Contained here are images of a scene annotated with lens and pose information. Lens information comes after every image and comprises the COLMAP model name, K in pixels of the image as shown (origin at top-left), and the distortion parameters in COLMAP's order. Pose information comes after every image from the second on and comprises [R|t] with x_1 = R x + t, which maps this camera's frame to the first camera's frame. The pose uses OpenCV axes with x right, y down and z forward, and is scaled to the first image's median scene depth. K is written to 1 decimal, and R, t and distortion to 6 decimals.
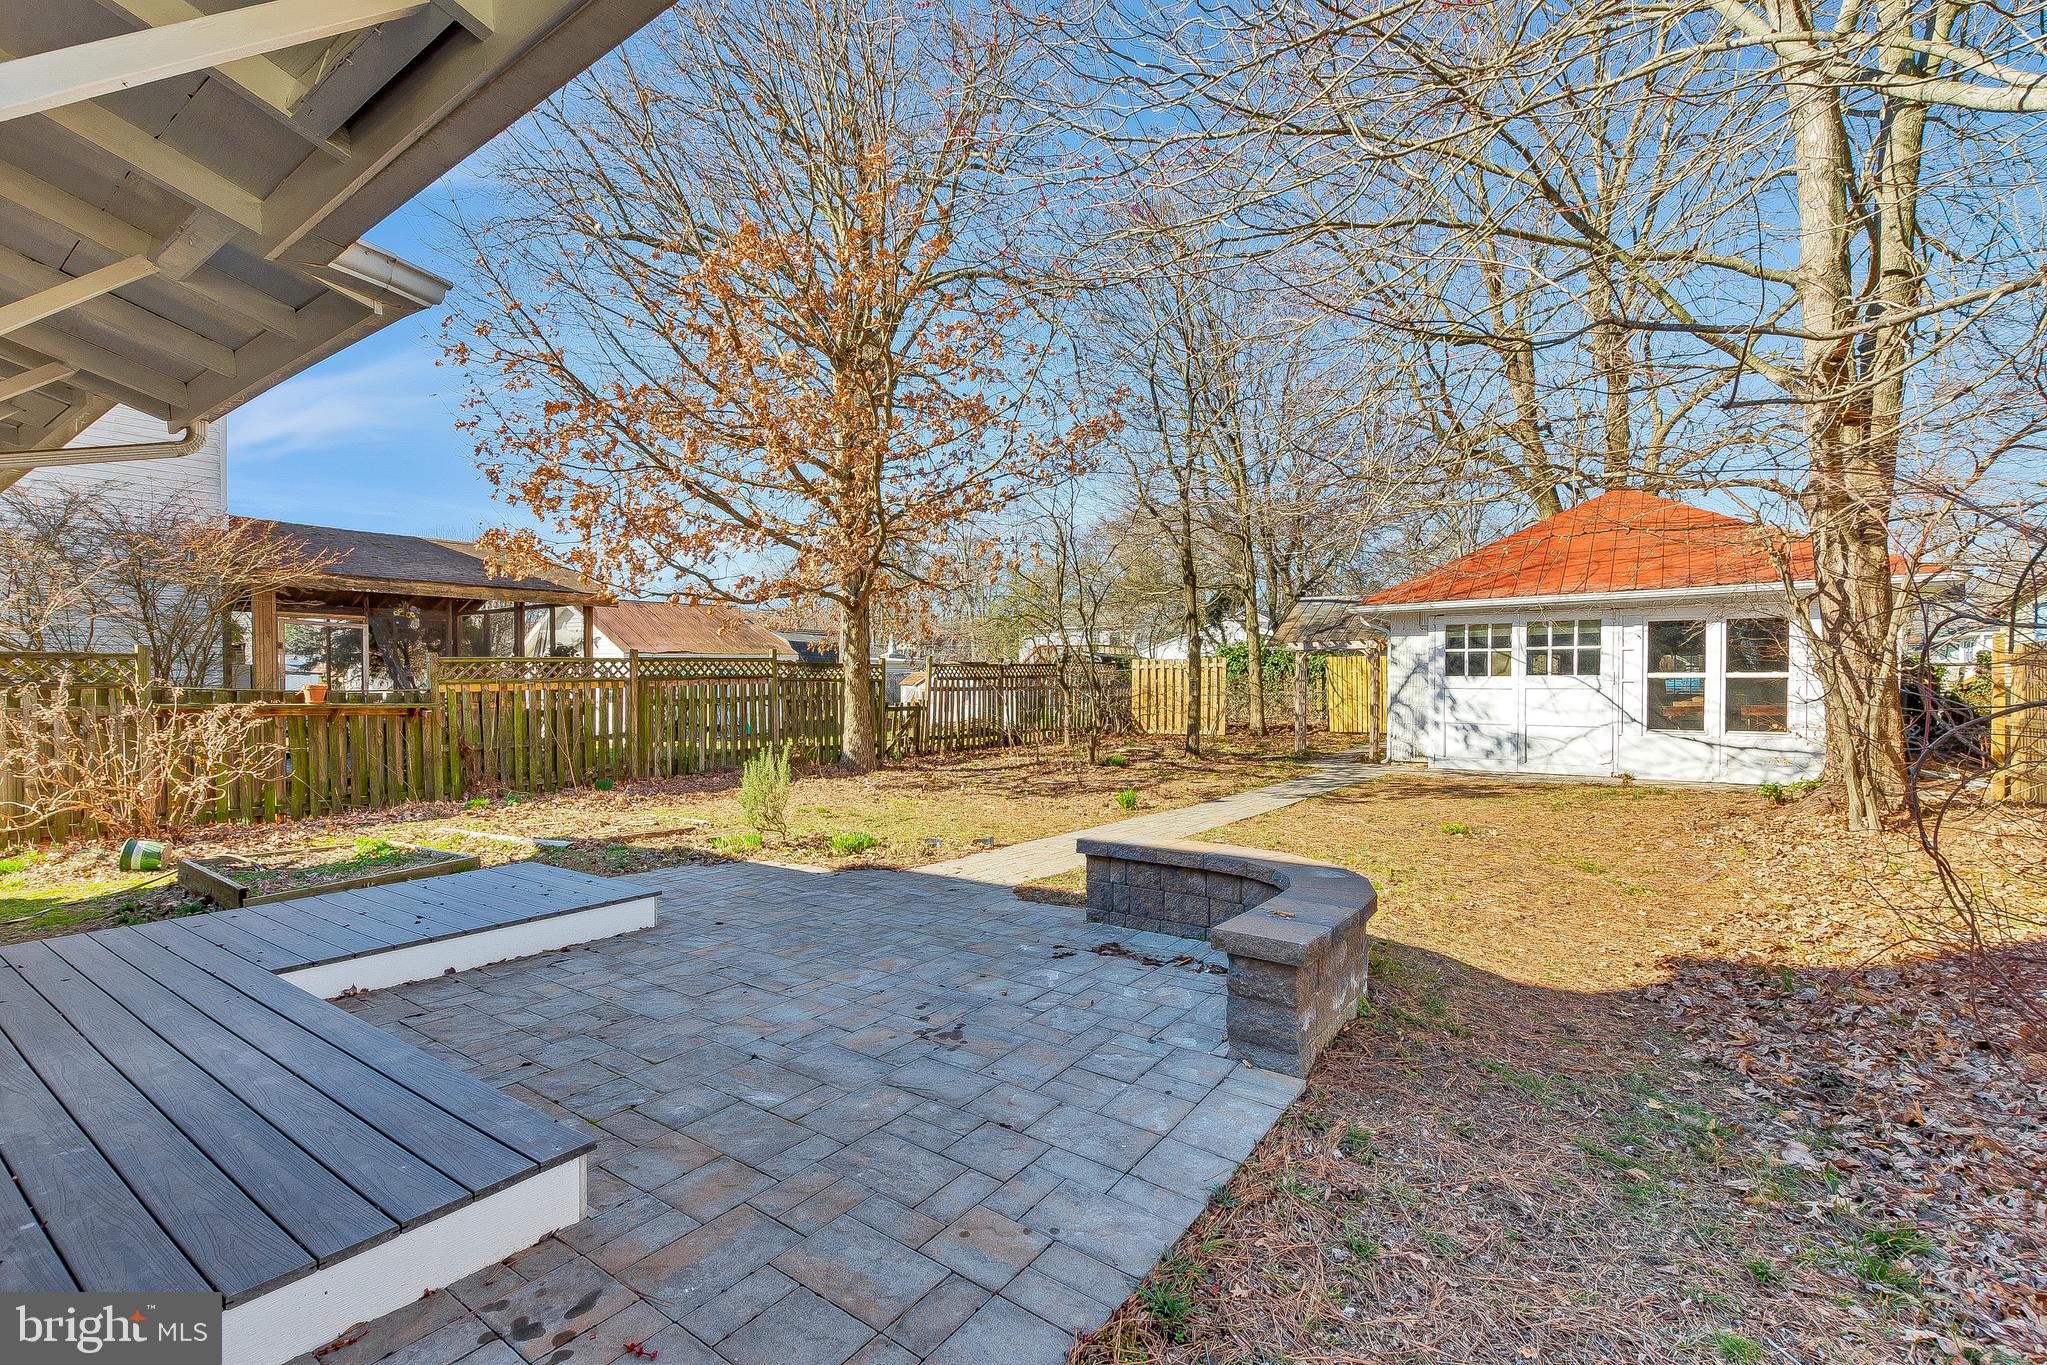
lens RADIAL K [[907.8, 0, 1027.3], [0, 907.8, 697.4], [0, 0, 1]] dist [0.001397, 0.000386]
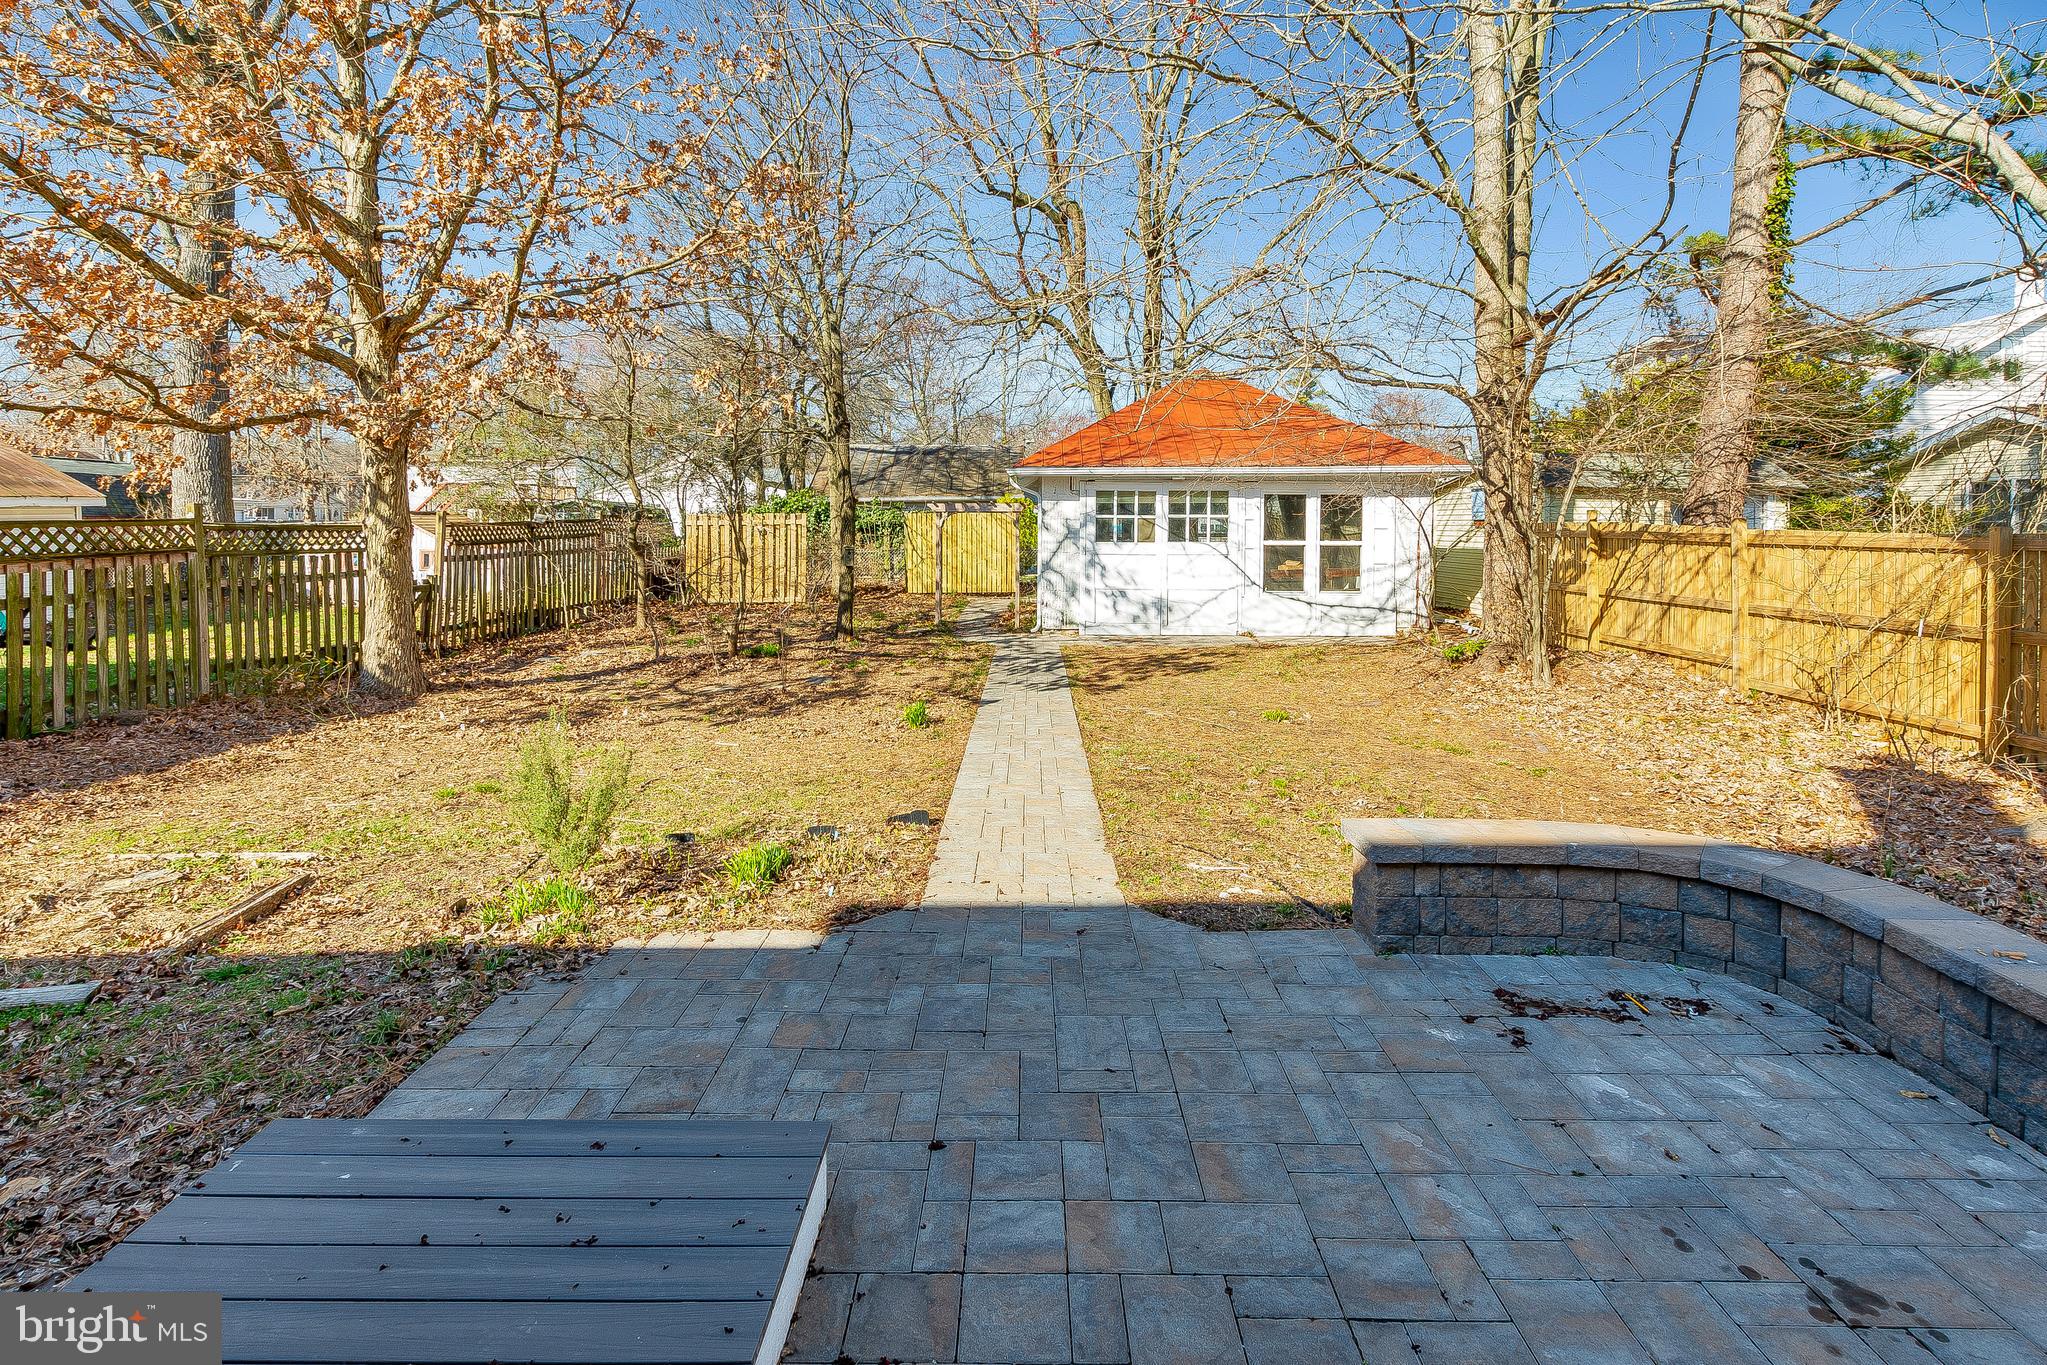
lens RADIAL K [[960.3, 0, 1022.4], [0, 960.3, 543.3], [0, 0, 1]] dist [-0.000236, 0.000291]
pose [[0.822813, -0.008577, 0.568248, -0.213848], [0.006399, 0.999963, 0.005827, -0.030674], [-0.568276, -0.001159, 0.822837, 0.192336]]
